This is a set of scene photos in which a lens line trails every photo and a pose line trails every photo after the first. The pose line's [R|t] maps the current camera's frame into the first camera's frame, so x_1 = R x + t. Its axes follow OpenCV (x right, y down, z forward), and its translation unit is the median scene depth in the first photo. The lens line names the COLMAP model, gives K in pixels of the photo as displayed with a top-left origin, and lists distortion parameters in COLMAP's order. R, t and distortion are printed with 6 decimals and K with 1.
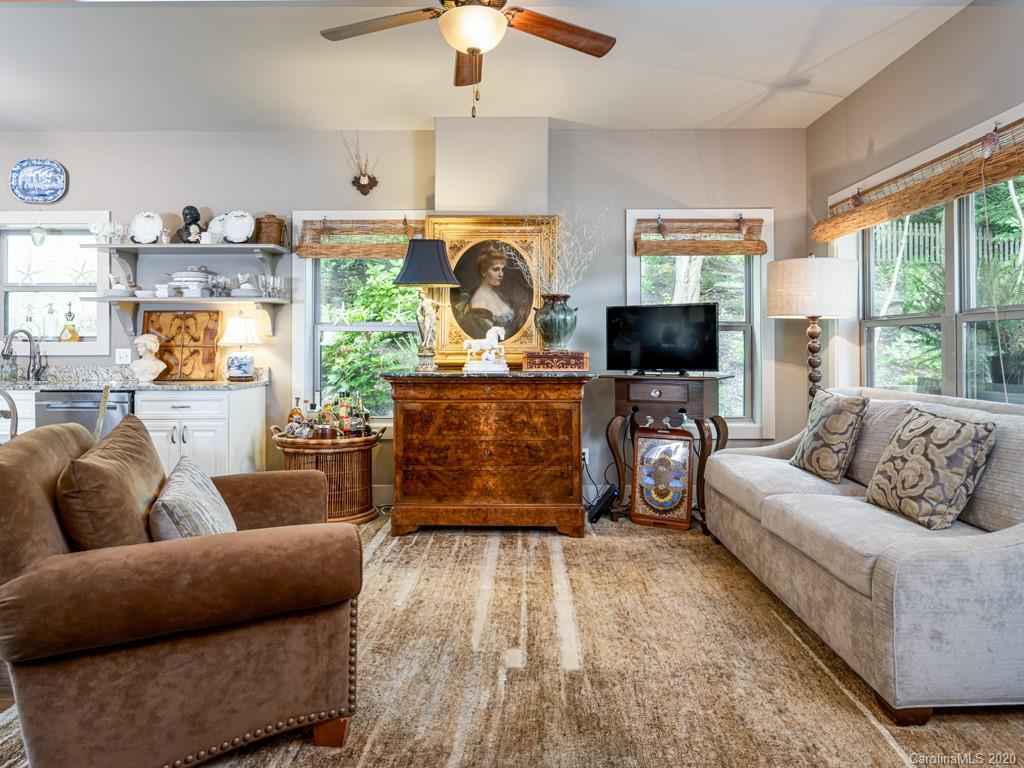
lens RADIAL K [[640.4, 0, 512.7], [0, 640.4, 340.8], [0, 0, 1]] dist [-0.001909, -0.000871]
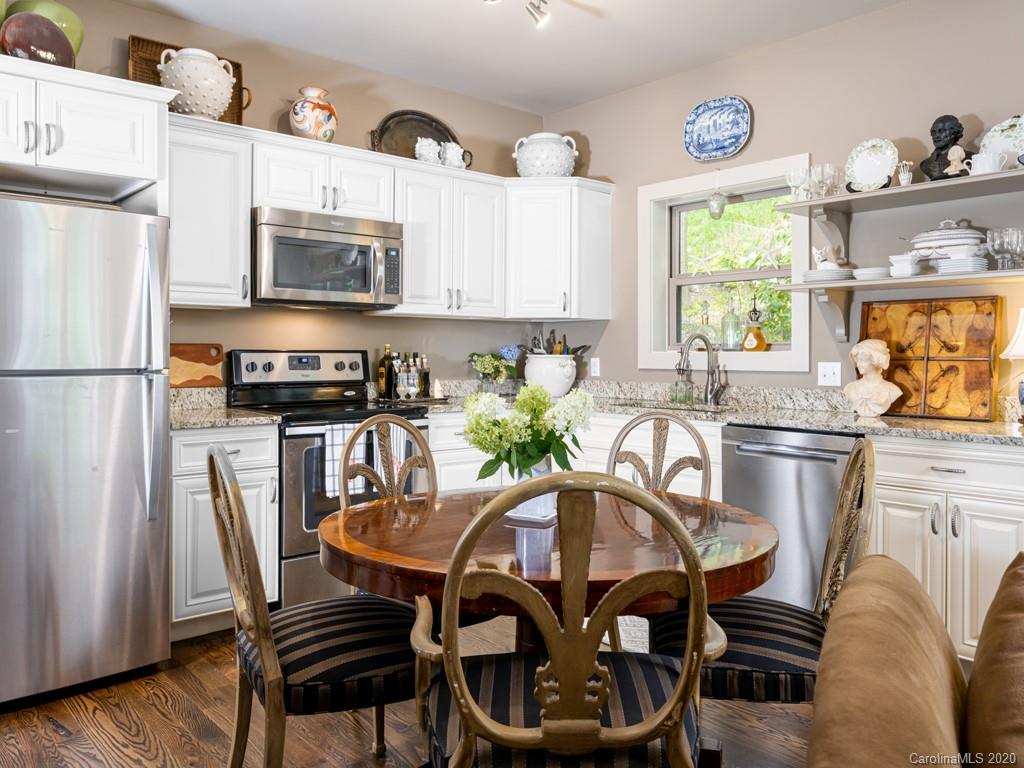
lens RADIAL K [[793.7, 0, 513.5], [0, 793.7, 354.8], [0, 0, 1]] dist [0.000782, 0.000814]
pose [[0.664815, 0.005134, -0.746991, -0.234160], [0.003951, 0.999938, 0.010389, -0.005063], [0.746998, -0.009858, 0.664753, 0.241047]]
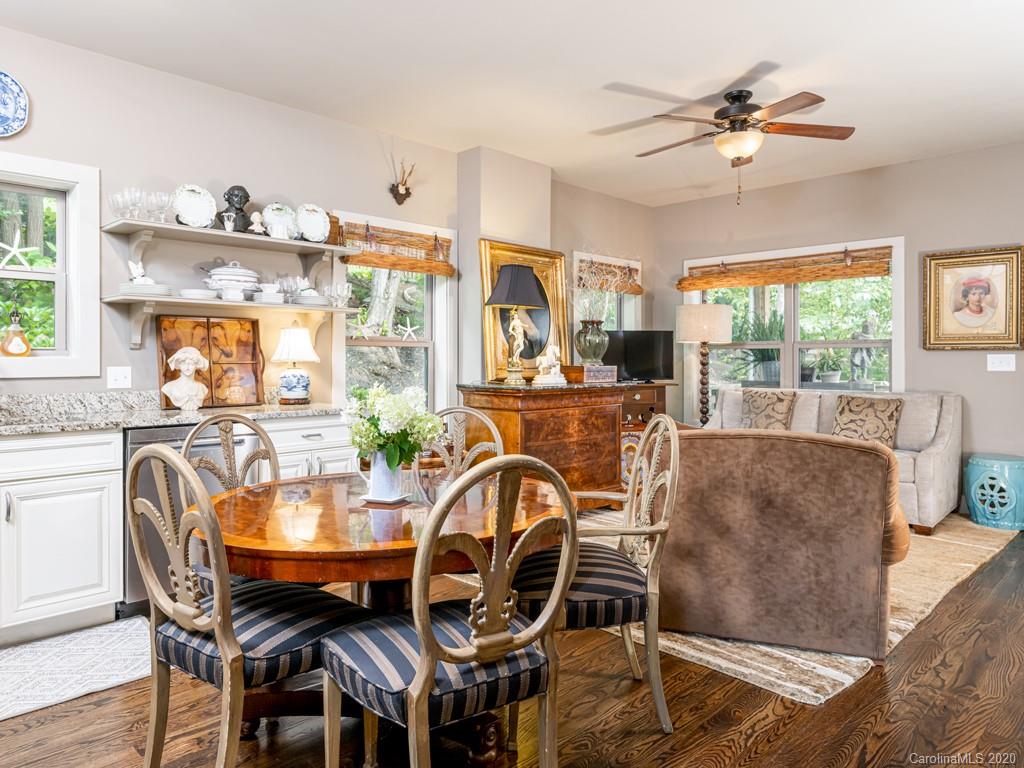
lens RADIAL K [[689.4, 0, 508.3], [0, 689.4, 358.4], [0, 0, 1]] dist [-0.003960, -0.000979]
pose [[0.699150, 0.000585, 0.714975, -0.904116], [-0.006883, 0.999959, 0.005913, -0.004518], [-0.714942, -0.009056, 0.699125, 0.168418]]
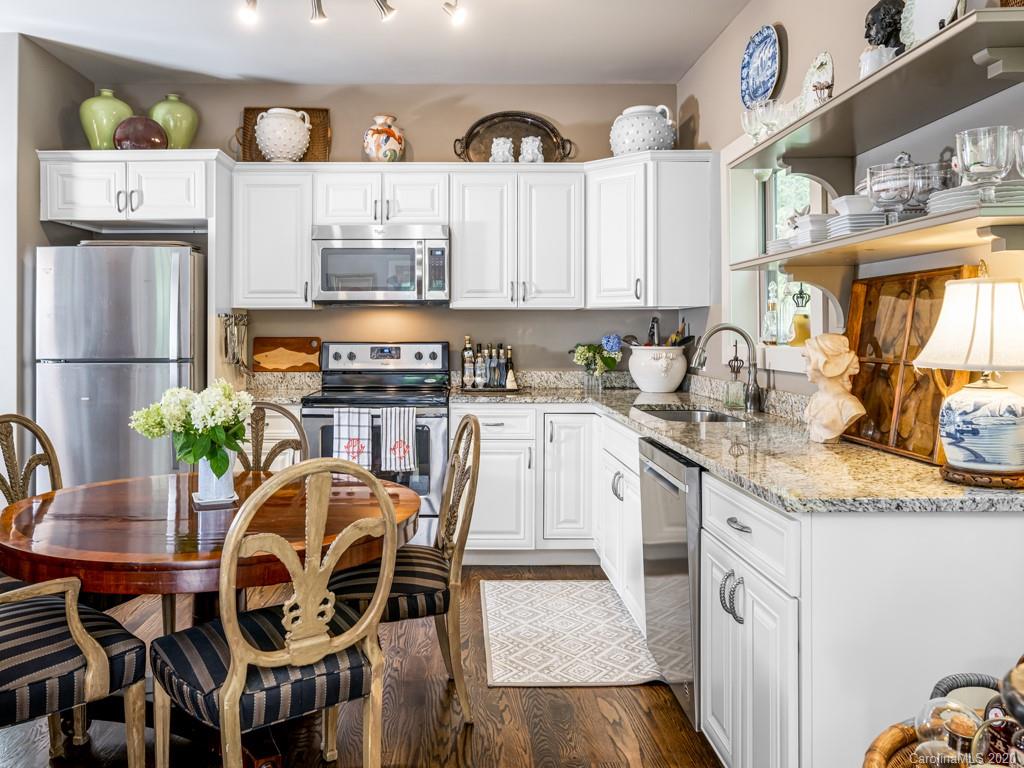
lens RADIAL K [[773.3, 0, 468.5], [0, 773.3, 327.7], [0, 0, 1]] dist [-0.006012, -0.000126]
pose [[0.015058, -0.004349, -0.999877, -0.046789], [0.010897, 0.999932, -0.004185, -0.015392], [0.999827, -0.010833, 0.015105, 0.761068]]
